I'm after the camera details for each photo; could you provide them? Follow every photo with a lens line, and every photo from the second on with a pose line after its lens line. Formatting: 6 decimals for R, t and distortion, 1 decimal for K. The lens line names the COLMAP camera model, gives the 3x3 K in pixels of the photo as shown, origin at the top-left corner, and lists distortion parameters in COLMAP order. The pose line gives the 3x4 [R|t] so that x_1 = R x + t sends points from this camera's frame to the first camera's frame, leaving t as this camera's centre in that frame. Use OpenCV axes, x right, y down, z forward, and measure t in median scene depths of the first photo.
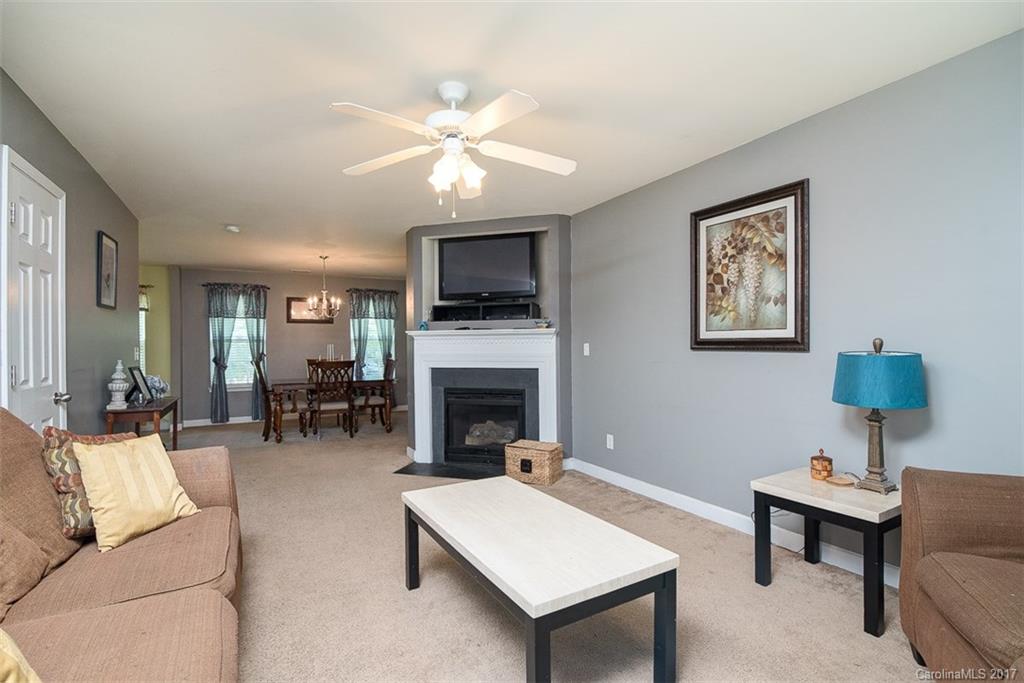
lens RADIAL K [[471.7, 0, 512.4], [0, 471.7, 348.1], [0, 0, 1]] dist [-0.000580, -0.003698]
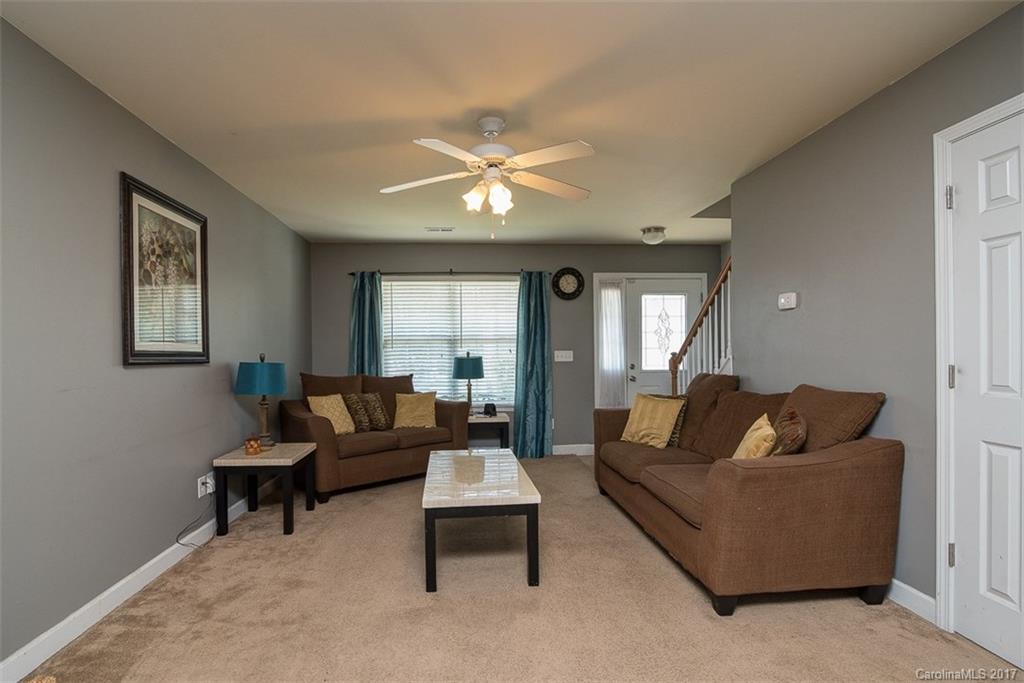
lens RADIAL K [[471.7, 0, 509.7], [0, 471.7, 348.1], [0, 0, 1]] dist [-0.000580, -0.003698]
pose [[-0.914815, 0.018144, 0.403465, -0.454008], [0.015758, 0.999833, -0.009233, -0.008174], [-0.403565, -0.002089, -0.914949, 1.491879]]
